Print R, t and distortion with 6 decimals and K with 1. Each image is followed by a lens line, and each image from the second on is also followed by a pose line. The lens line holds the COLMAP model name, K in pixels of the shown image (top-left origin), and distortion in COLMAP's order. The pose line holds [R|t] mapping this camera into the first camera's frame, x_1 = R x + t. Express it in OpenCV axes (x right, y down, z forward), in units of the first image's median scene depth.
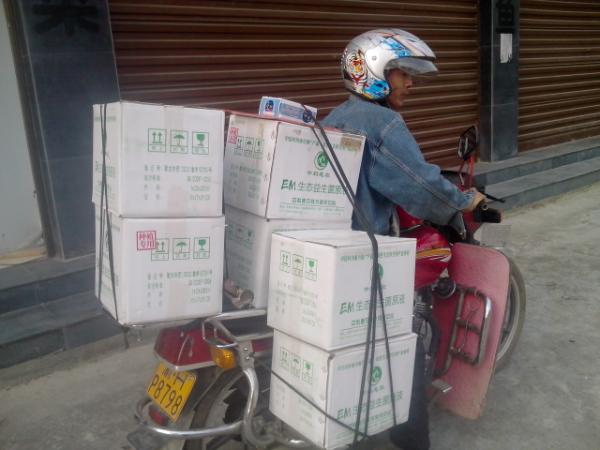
lens RADIAL K [[579.6, 0, 300.0], [0, 579.6, 225.0], [0, 0, 1]] dist [0.005270, -0.013114]
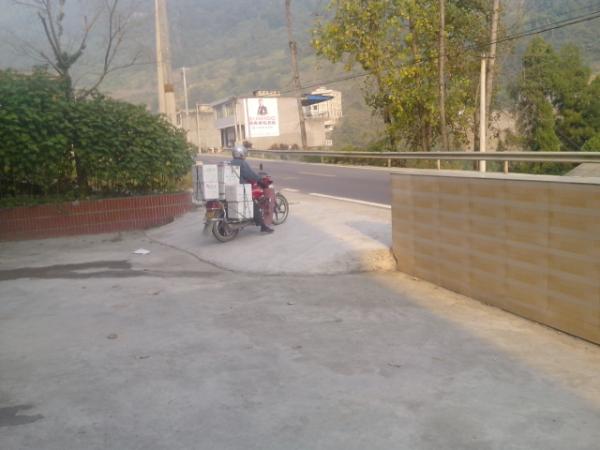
lens RADIAL K [[579.6, 0, 300.0], [0, 579.6, 225.0], [0, 0, 1]] dist [0.005270, -0.013114]
pose [[0.977556, -0.094438, 0.188323, -0.435674], [0.099351, 0.994911, -0.016802, 0.562805], [-0.185778, 0.035135, 0.981963, -4.620159]]
